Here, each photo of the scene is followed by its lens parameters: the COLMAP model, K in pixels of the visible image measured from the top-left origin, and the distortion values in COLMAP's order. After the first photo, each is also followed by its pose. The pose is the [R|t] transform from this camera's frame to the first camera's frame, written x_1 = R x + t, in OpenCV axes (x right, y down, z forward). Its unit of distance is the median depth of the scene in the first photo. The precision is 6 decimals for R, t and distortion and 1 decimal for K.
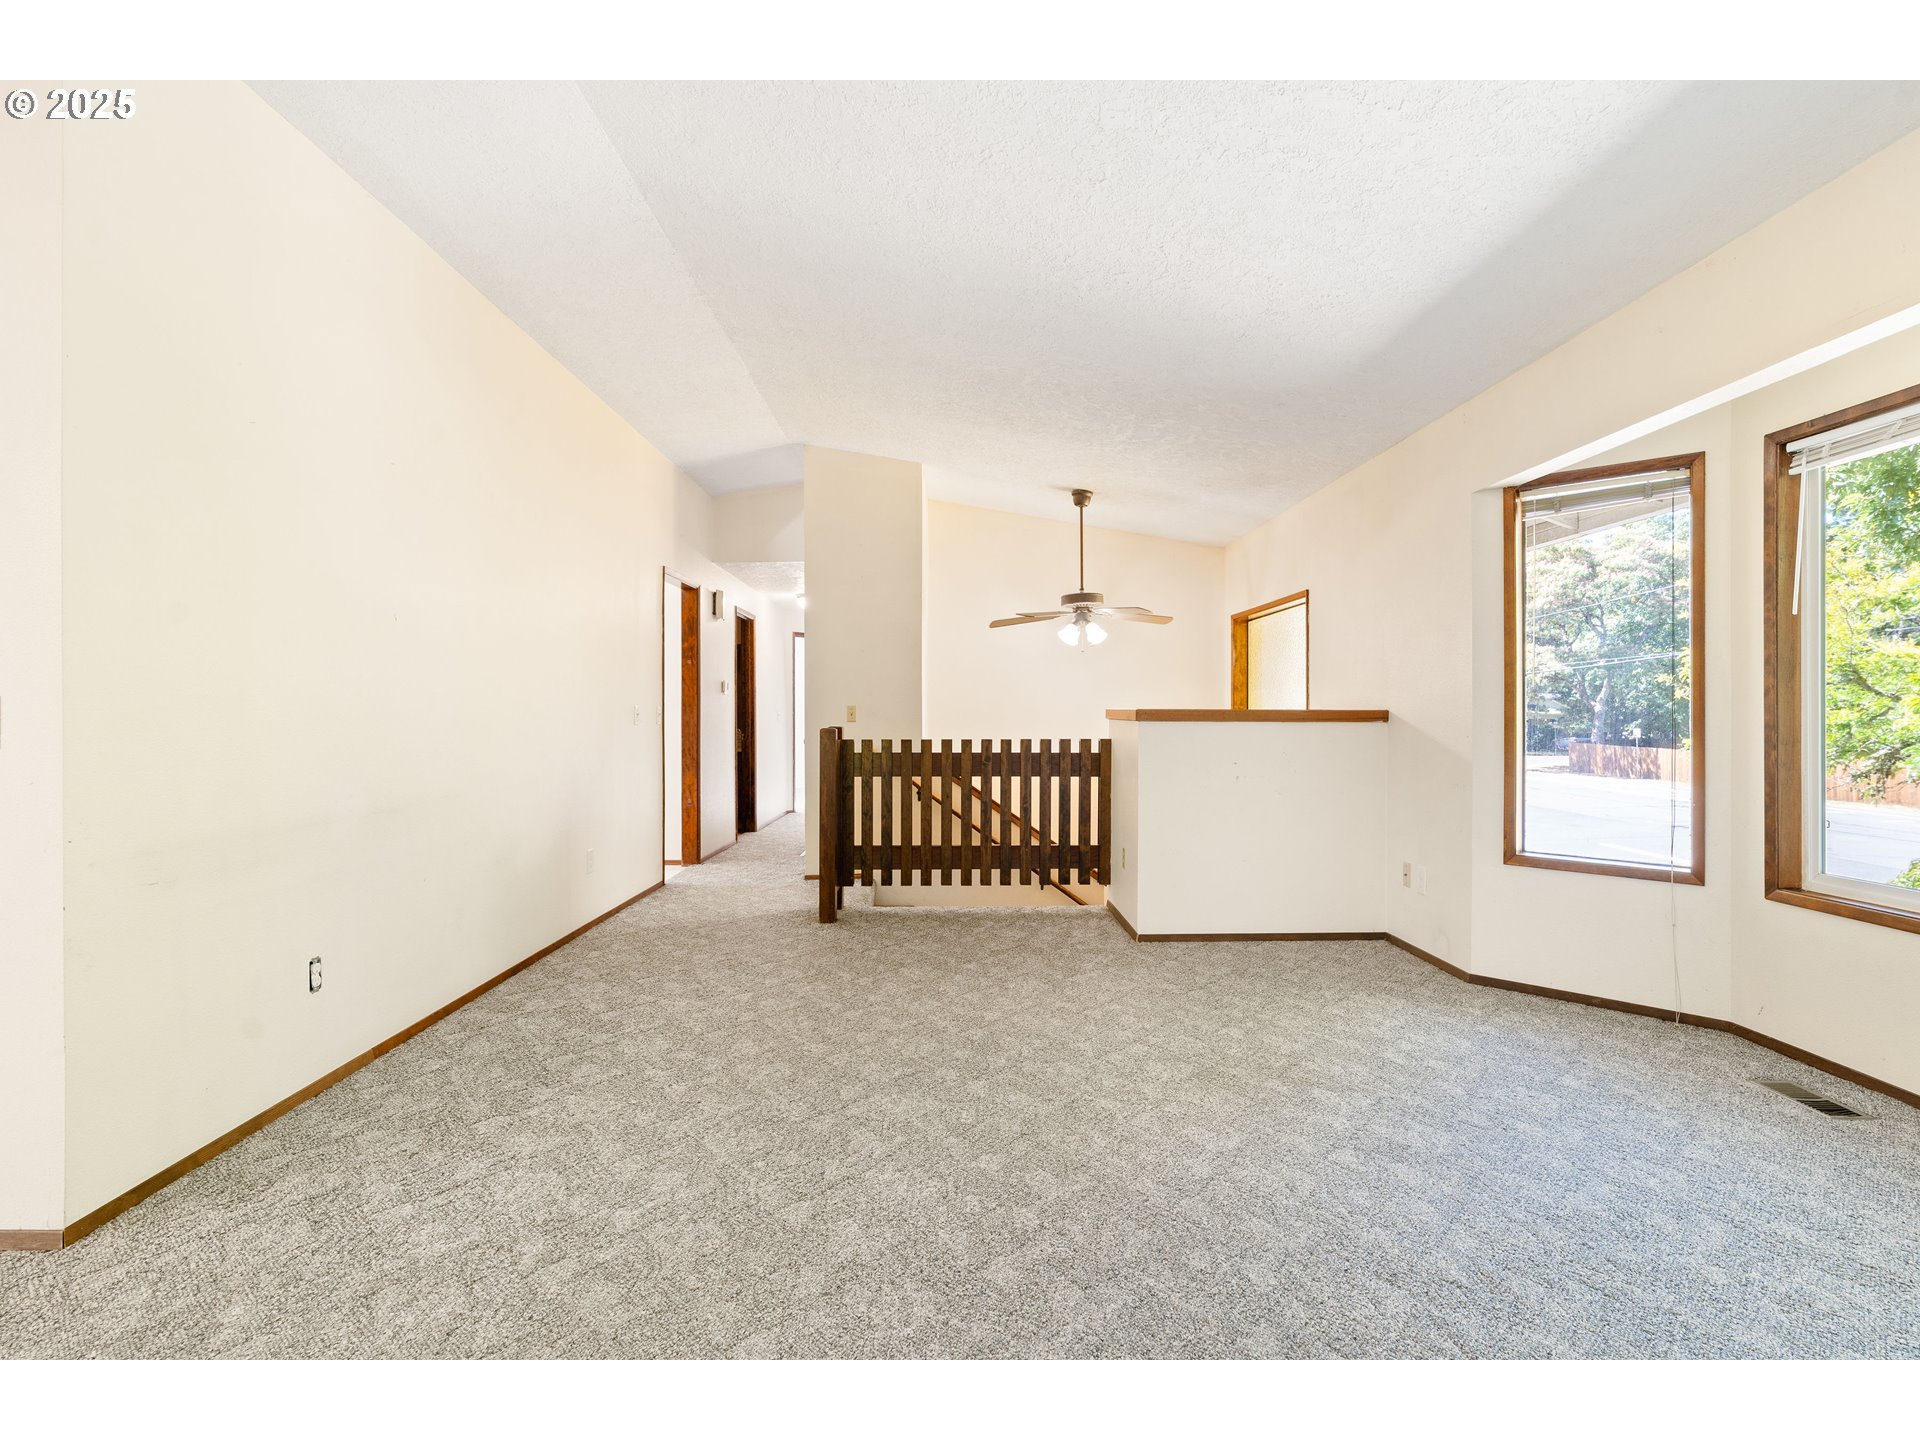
lens RADIAL K [[933.1, 0, 965.6], [0, 933.1, 717.3], [0, 0, 1]] dist [-0.013674, 0.004284]
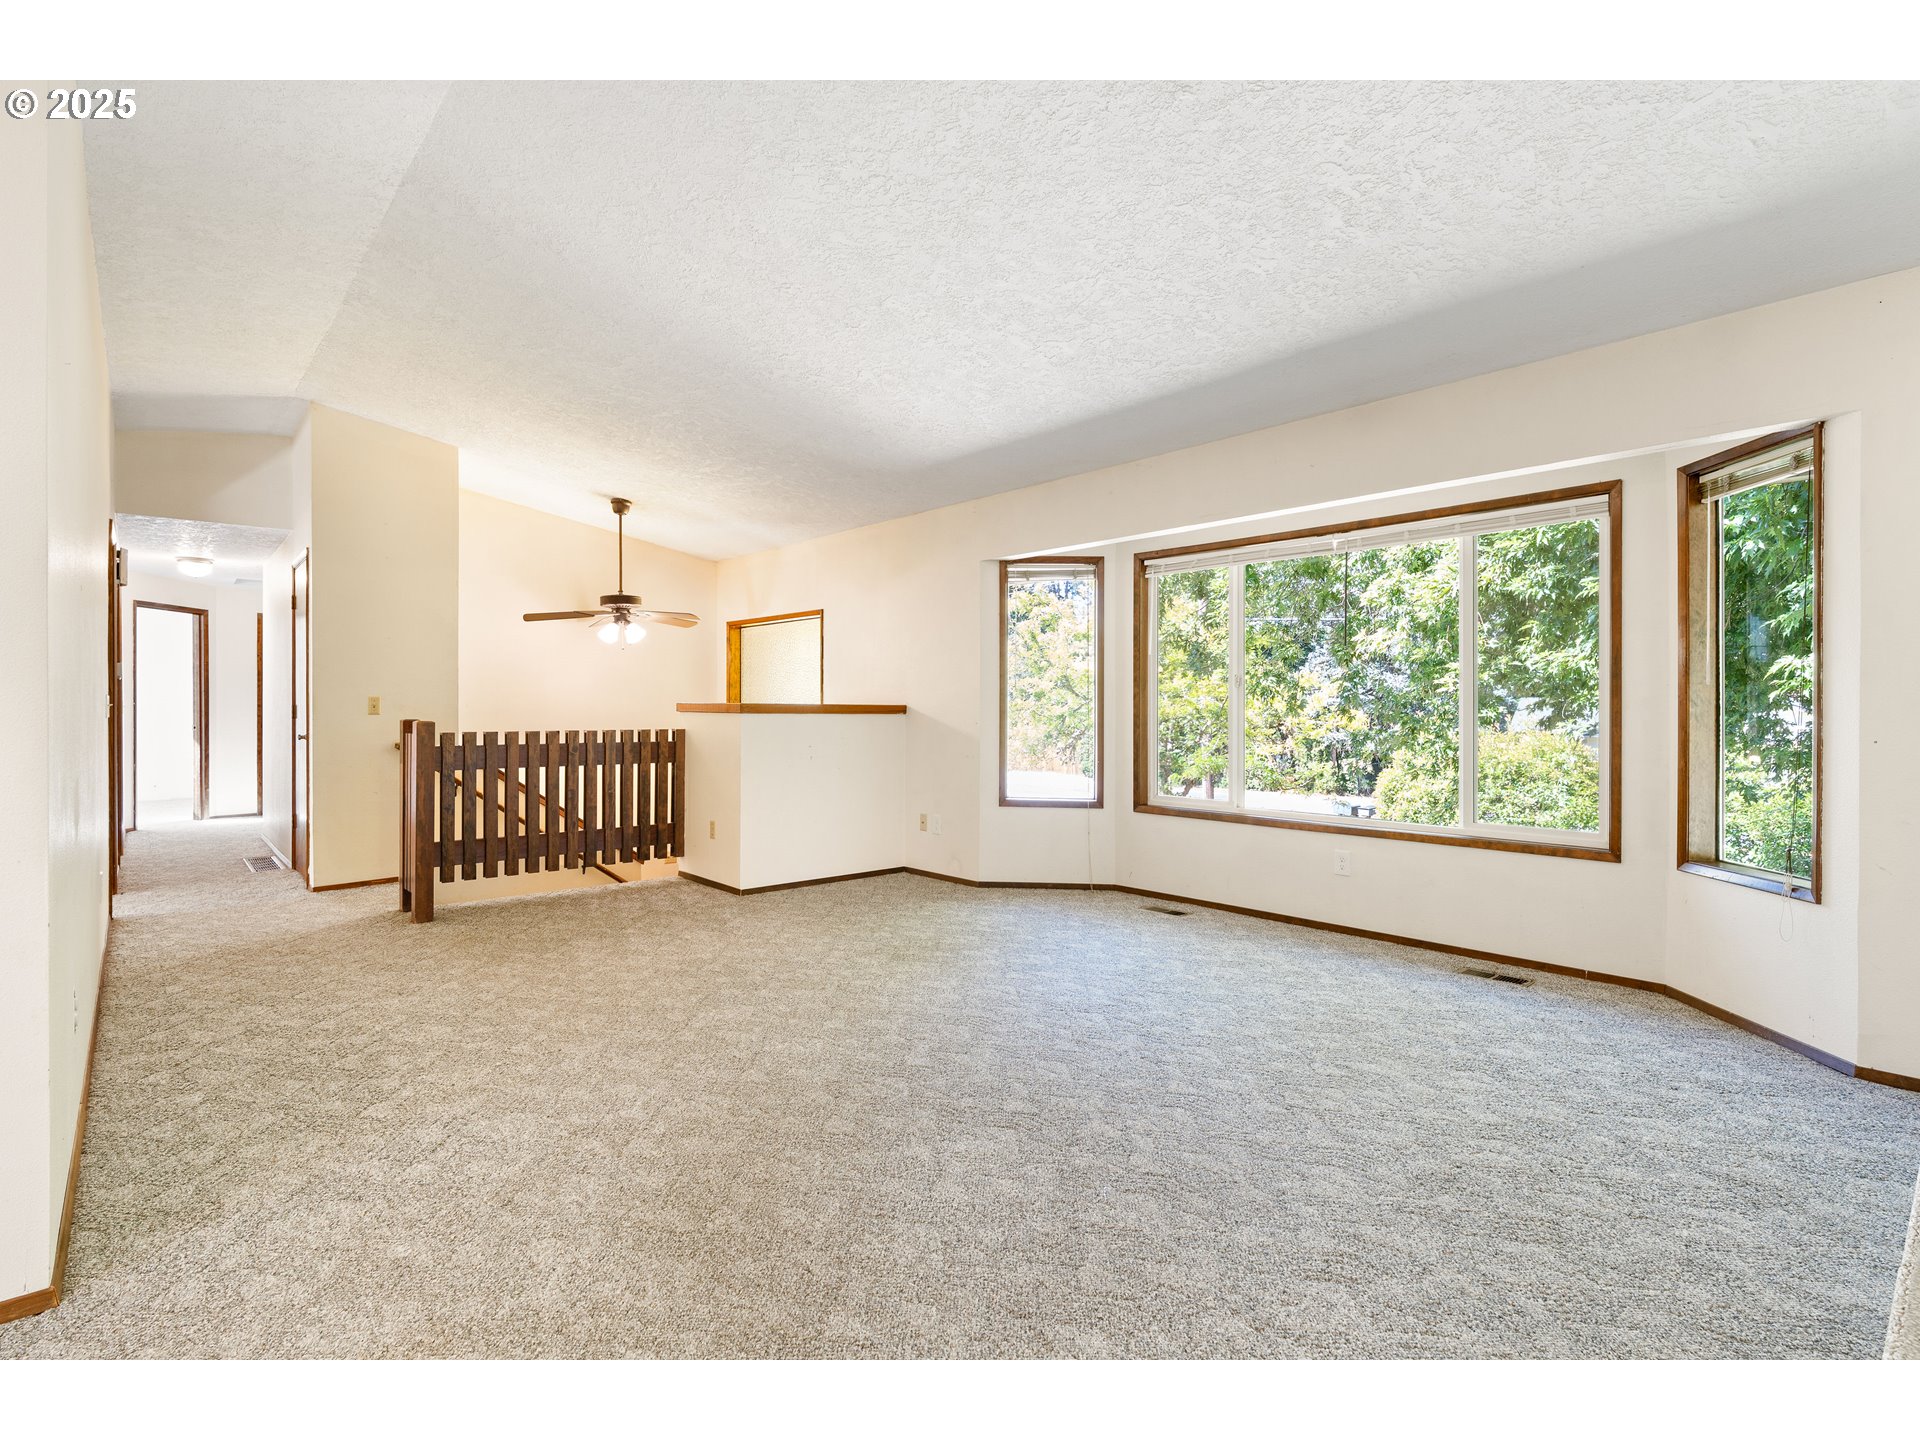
lens RADIAL K [[933.1, 0, 967.9], [0, 933.1, 716.8], [0, 0, 1]] dist [-0.013674, 0.004284]
pose [[0.754955, -0.003705, 0.655766, -0.333174], [-0.001162, 0.999975, 0.006988, -0.000114], [-0.655776, -0.006038, 0.754932, -0.090813]]
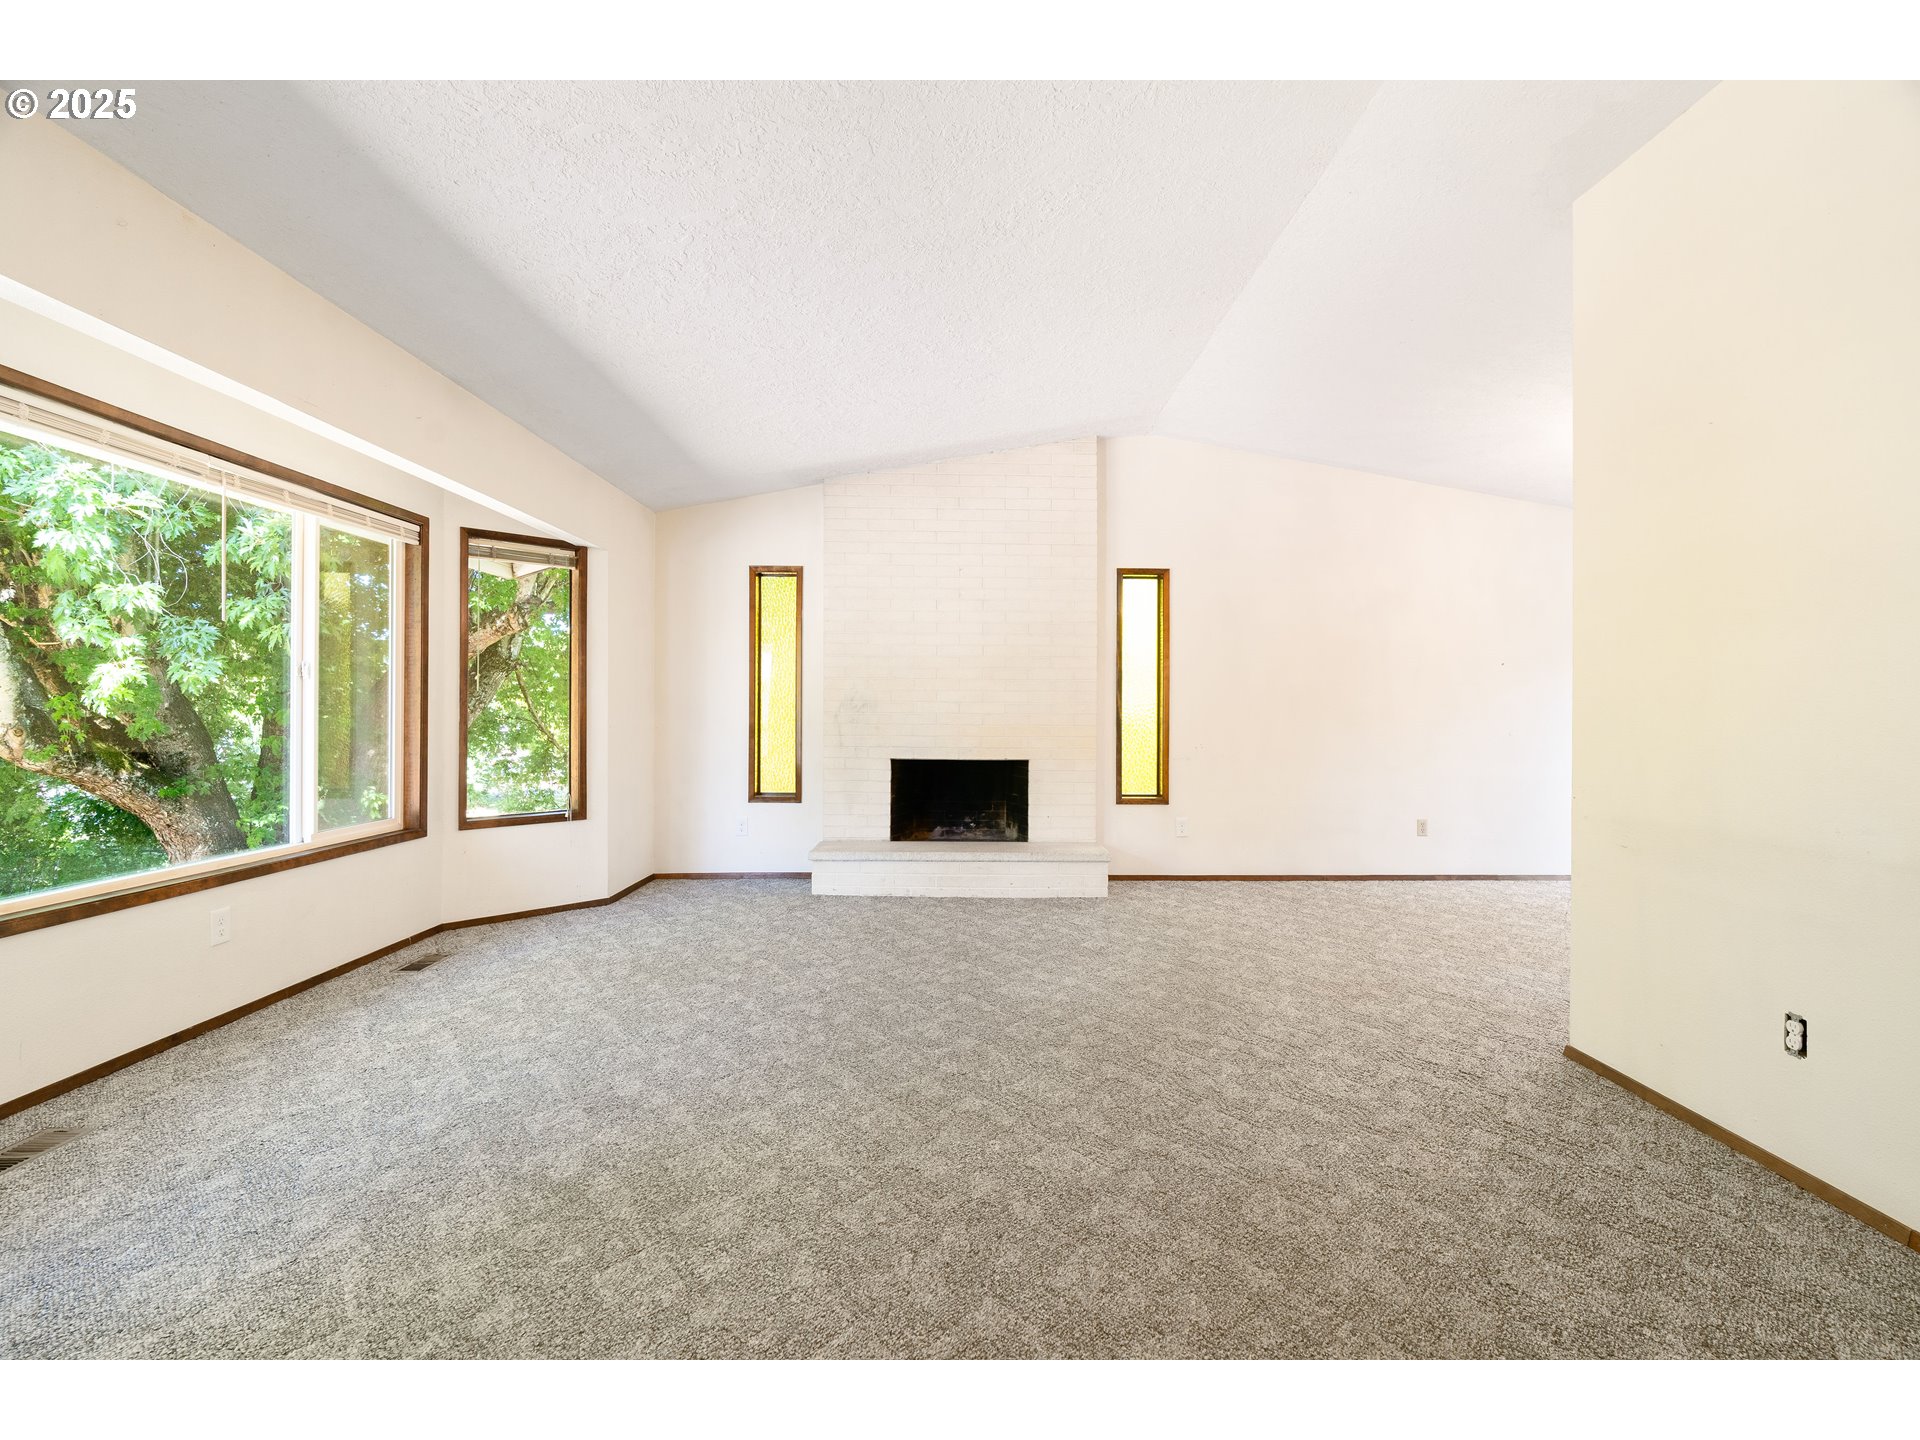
lens RADIAL K [[871.1, 0, 967.4], [0, 871.1, 711.4], [0, 0, 1]] dist [-0.008650, -0.000249]
pose [[-0.999985, -0.004980, 0.002443, 0.013999], [-0.004981, 0.999988, -0.000177, -0.001868], [-0.002442, -0.000190, -0.999997, 0.921065]]
